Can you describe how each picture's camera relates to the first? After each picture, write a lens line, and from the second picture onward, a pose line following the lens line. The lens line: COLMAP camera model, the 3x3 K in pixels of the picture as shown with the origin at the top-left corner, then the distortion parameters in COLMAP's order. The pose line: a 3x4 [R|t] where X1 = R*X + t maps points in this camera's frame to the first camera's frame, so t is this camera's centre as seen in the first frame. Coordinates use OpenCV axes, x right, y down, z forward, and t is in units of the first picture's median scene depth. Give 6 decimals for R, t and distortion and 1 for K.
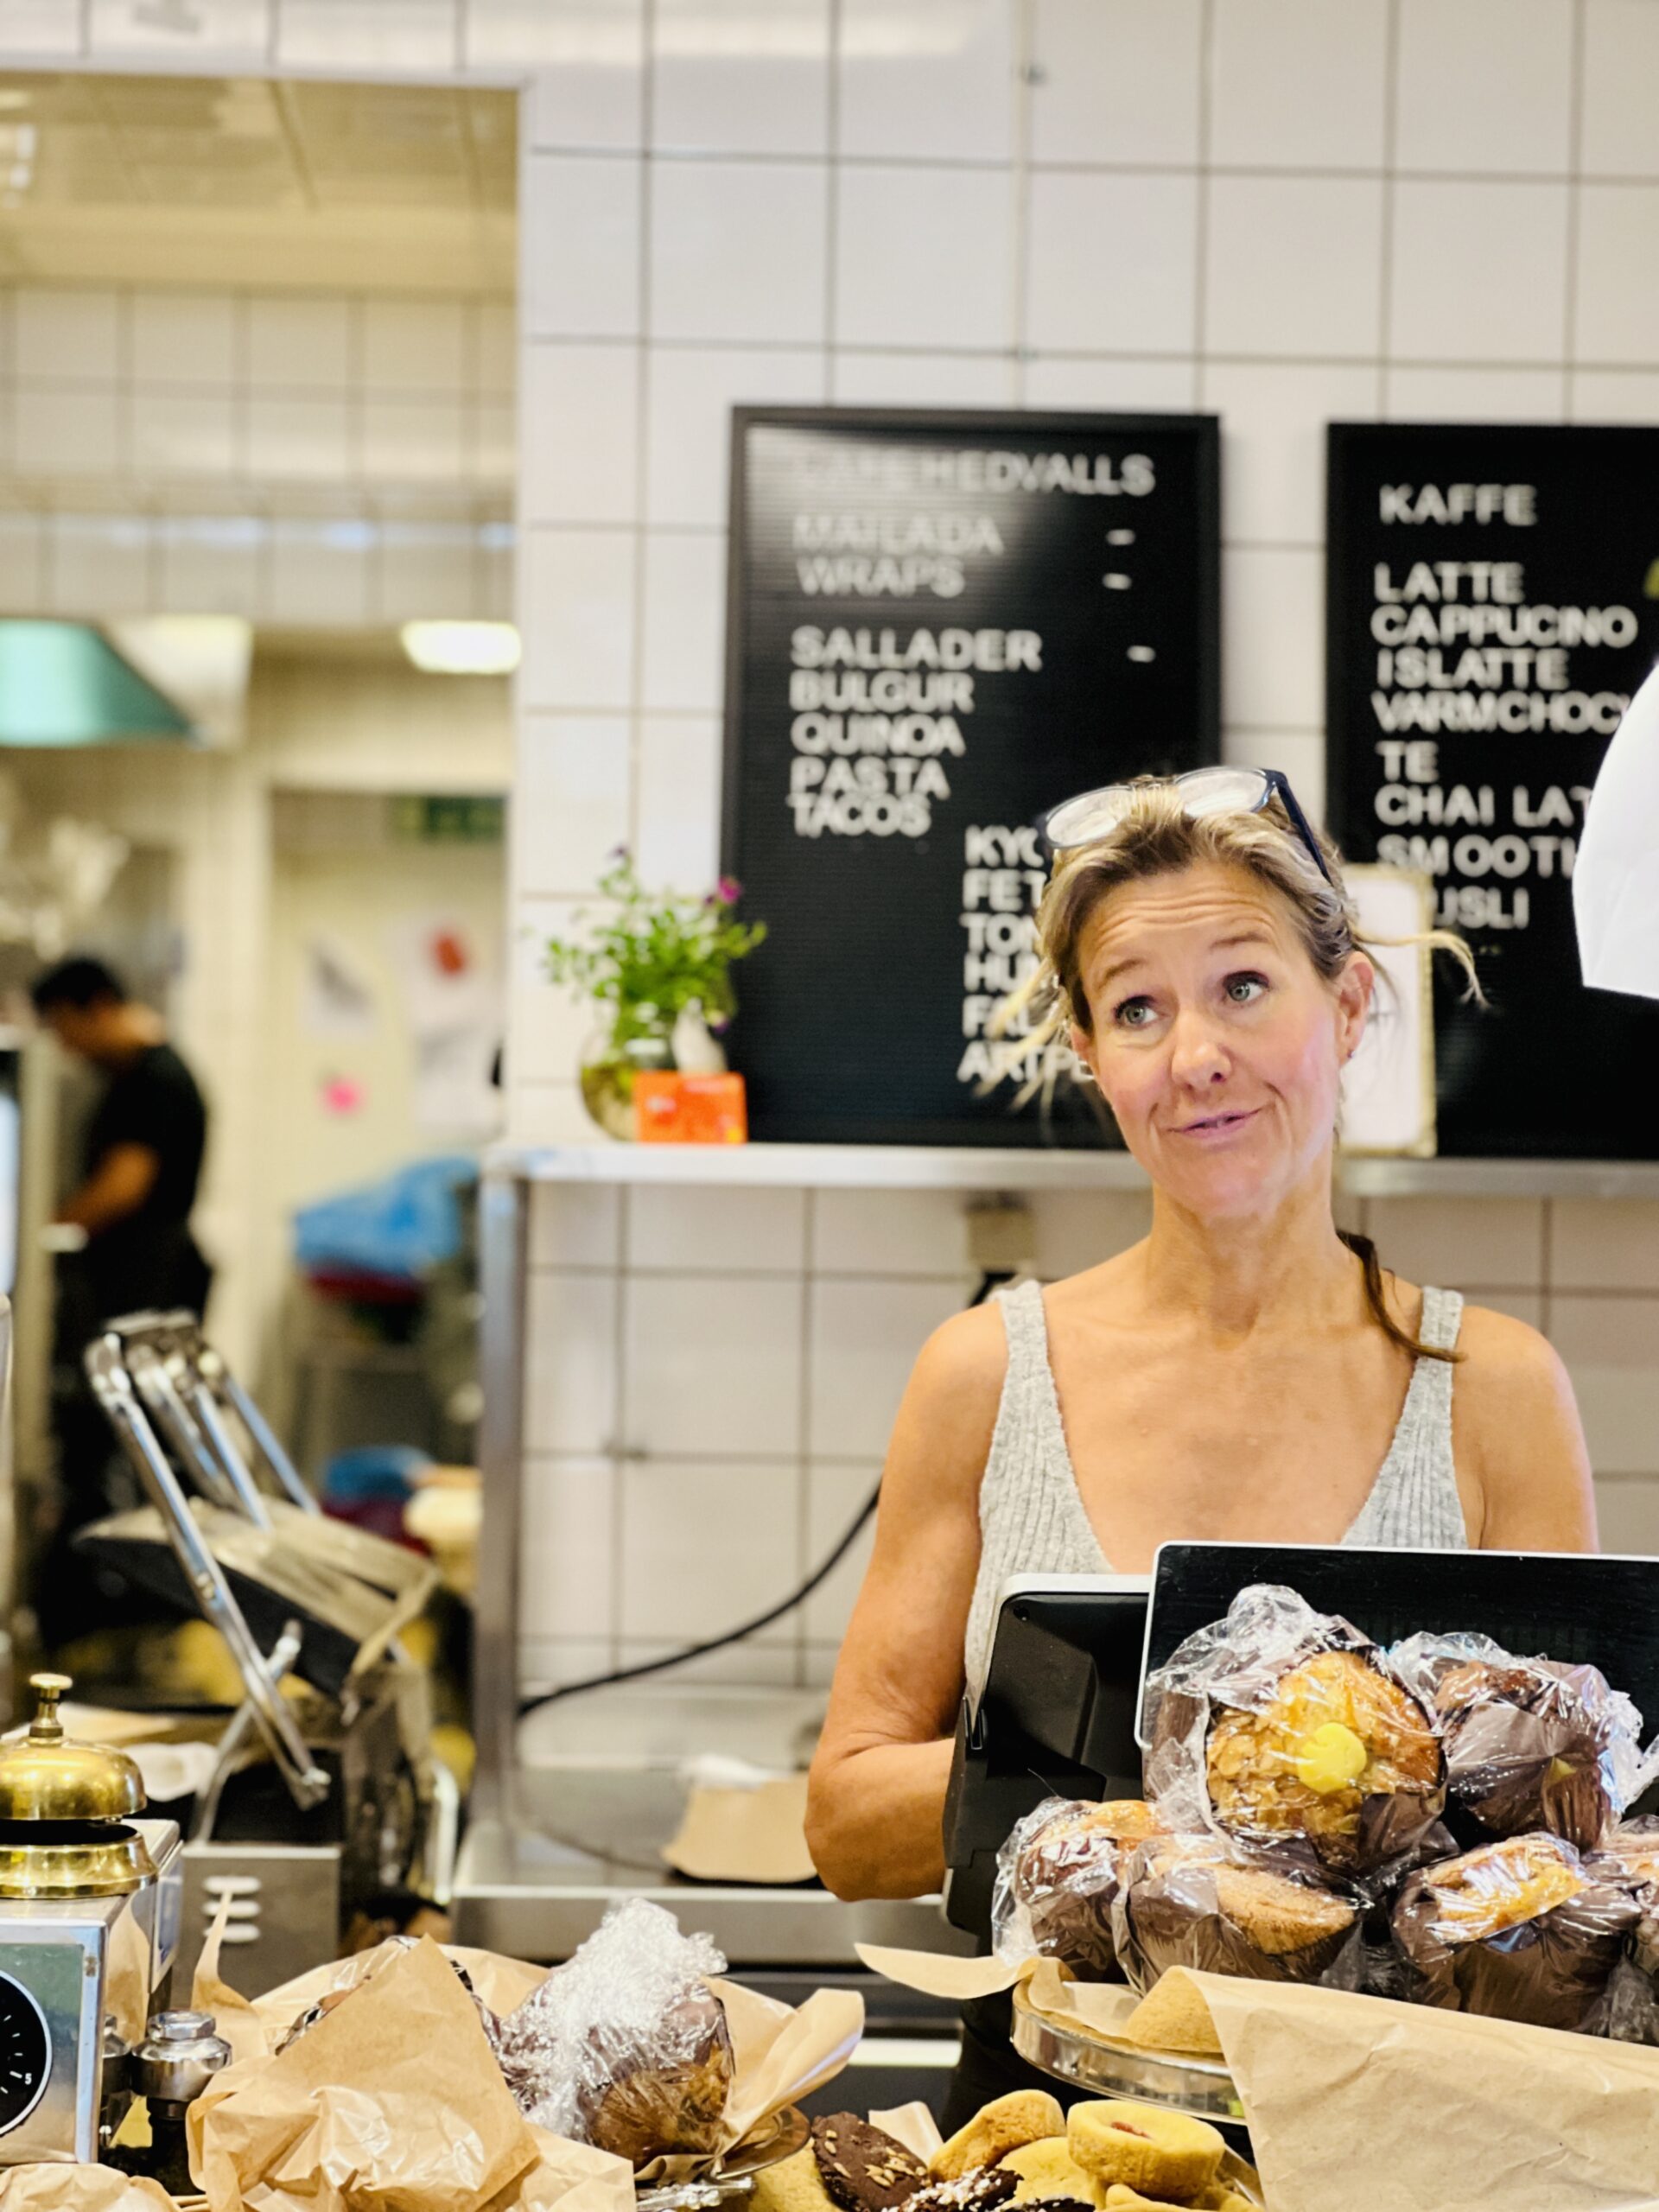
lens RADIAL K [[5269.3, 0, 829.5], [0, 5269.3, 1106.0], [0, 0, 1]] dist [-0.294034, 9.188321]
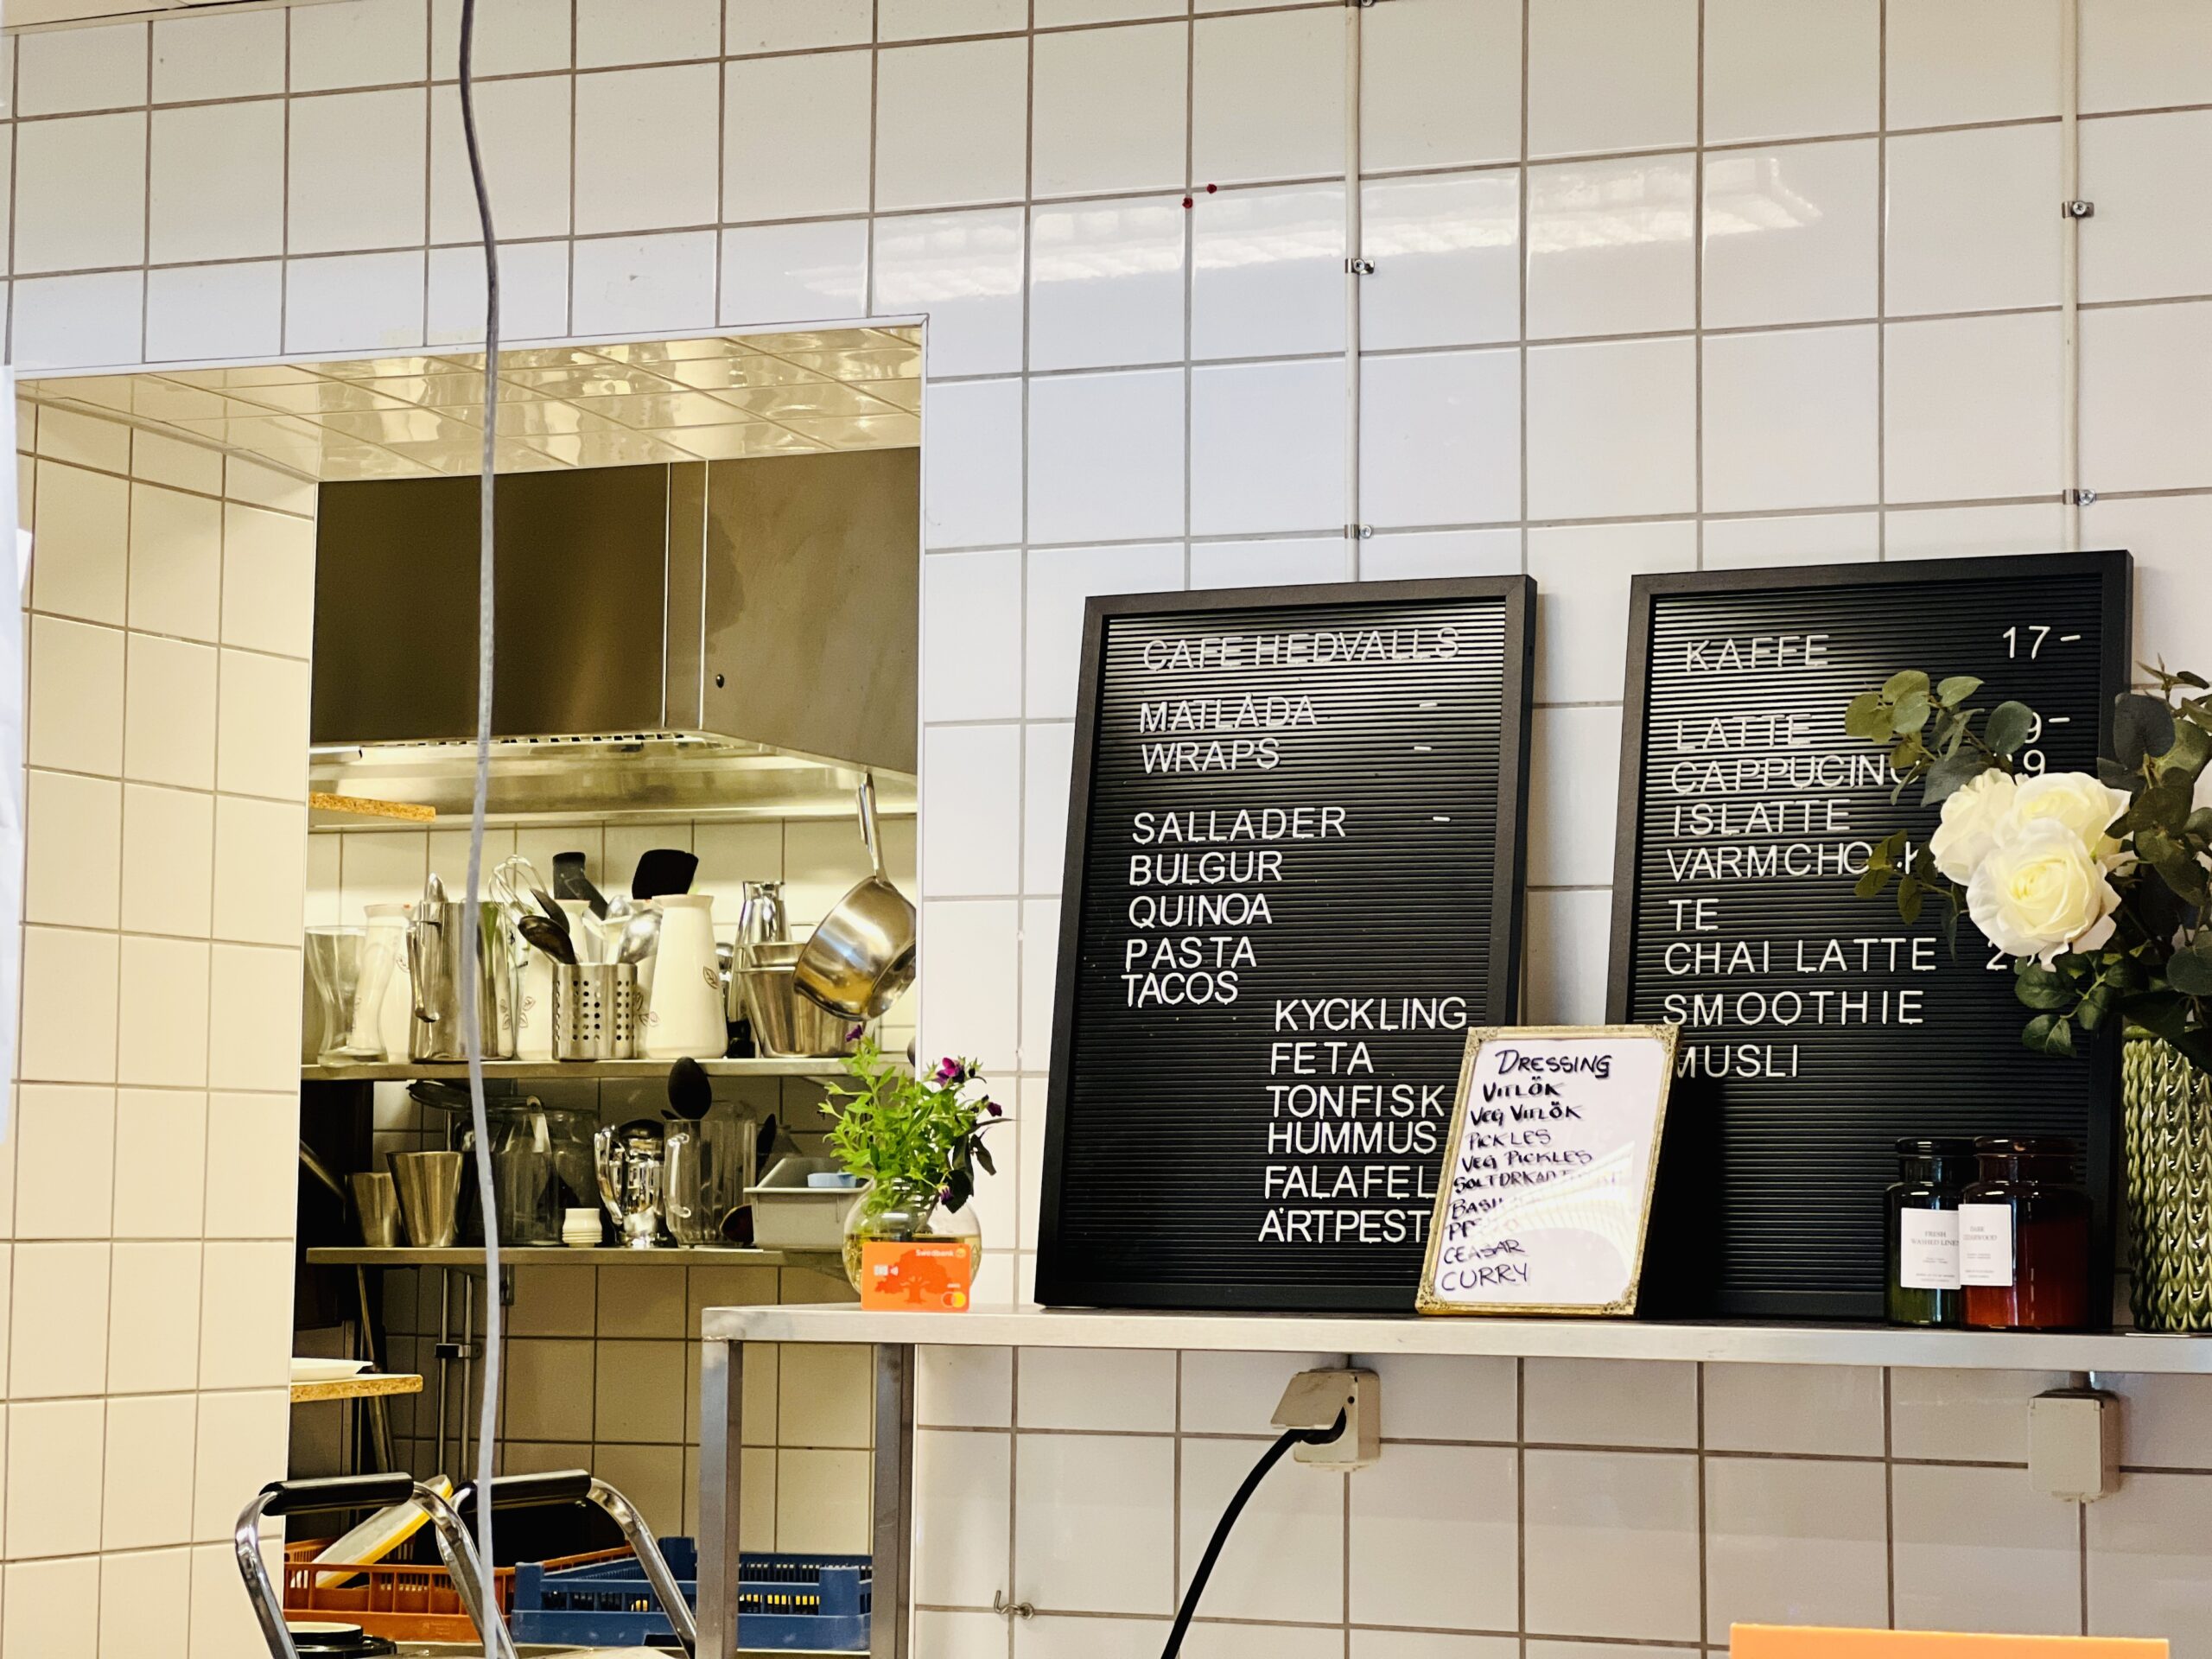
lens RADIAL K [[5269.3, 0, 1106.0], [0, 5269.3, 829.5], [0, 0, 1]] dist [-0.294034, 9.188321]
pose [[0.896790, -0.047027, -0.439951, 0.446606], [0.009597, 0.996169, -0.086919, 0.003210], [0.442353, 0.073726, 0.893805, 0.068465]]
